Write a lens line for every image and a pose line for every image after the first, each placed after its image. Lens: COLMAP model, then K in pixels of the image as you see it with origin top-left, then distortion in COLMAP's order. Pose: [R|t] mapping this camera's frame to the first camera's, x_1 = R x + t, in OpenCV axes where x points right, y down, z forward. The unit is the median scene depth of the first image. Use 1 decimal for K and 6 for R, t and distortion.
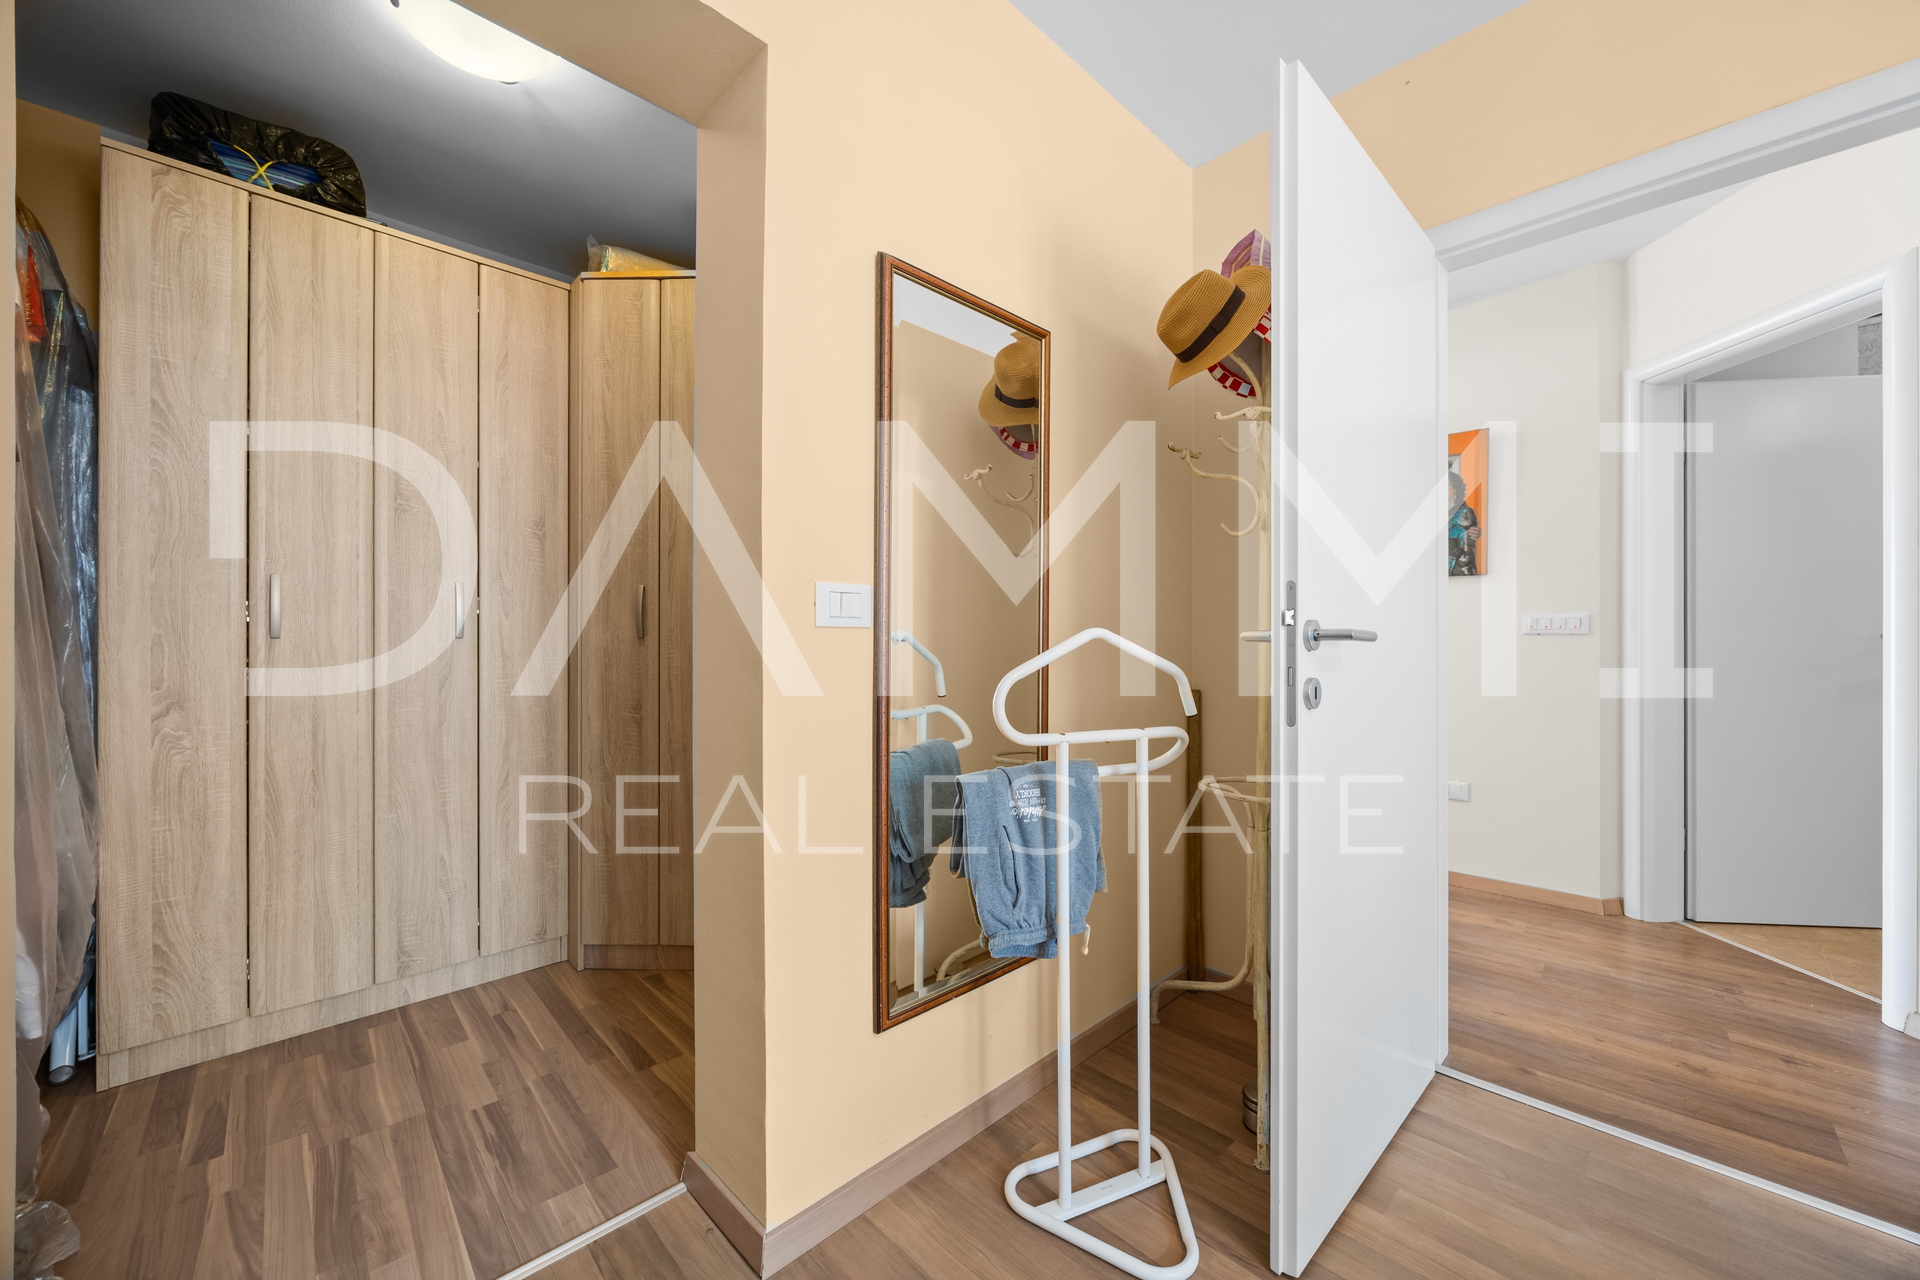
lens RADIAL K [[733.0, 0, 977.5], [0, 733.0, 623.9], [0, 0, 1]] dist [-0.001144, 0.000012]
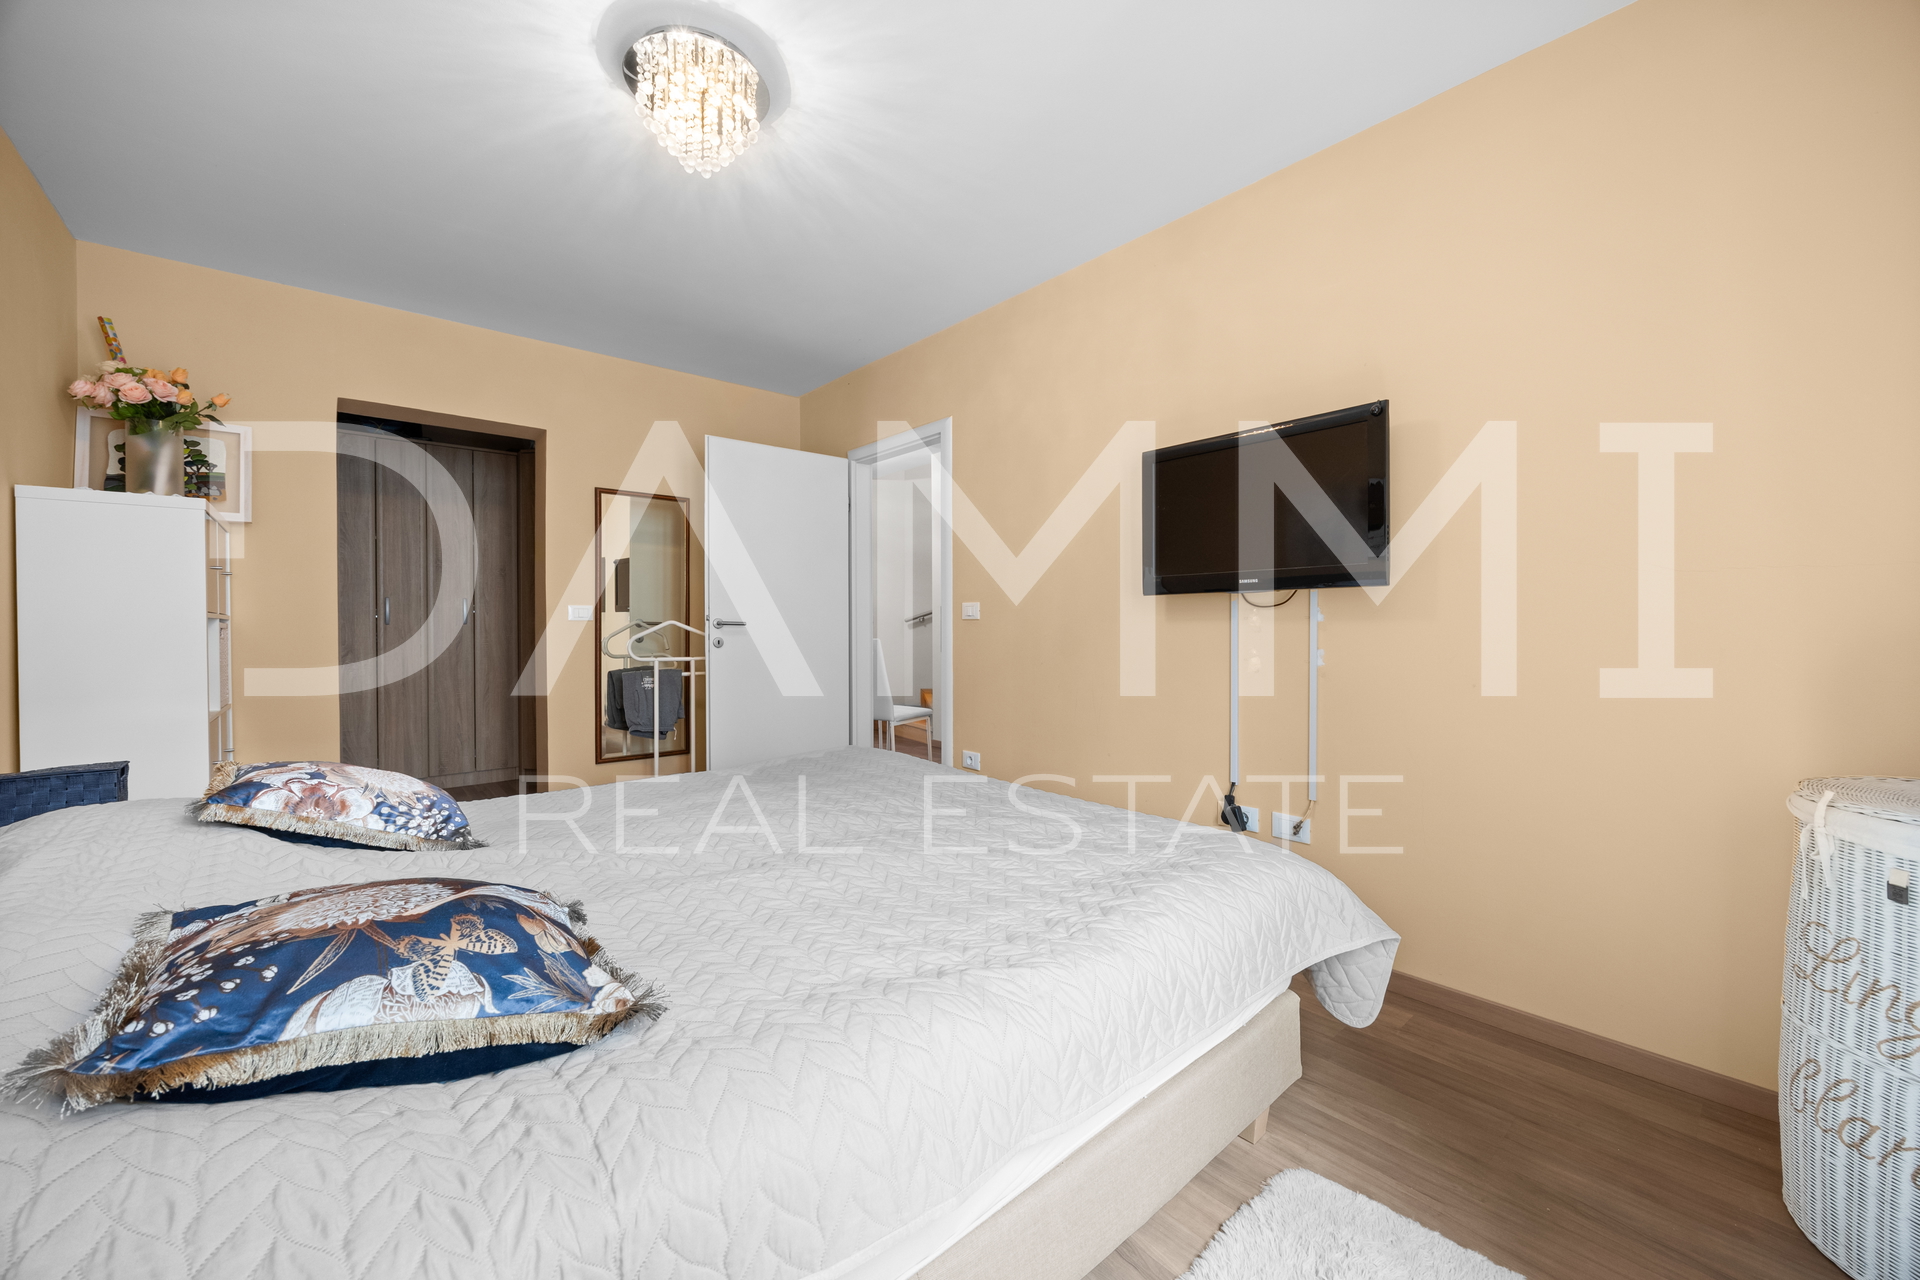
lens RADIAL K [[725.6, 0, 964.1], [0, 725.6, 633.6], [0, 0, 1]] dist [-0.001042, -0.000055]
pose [[0.998076, 0.007169, -0.061589, 0.945836], [-0.005832, 0.999744, 0.021870, -0.008695], [0.061730, -0.021469, 0.997862, -1.106647]]
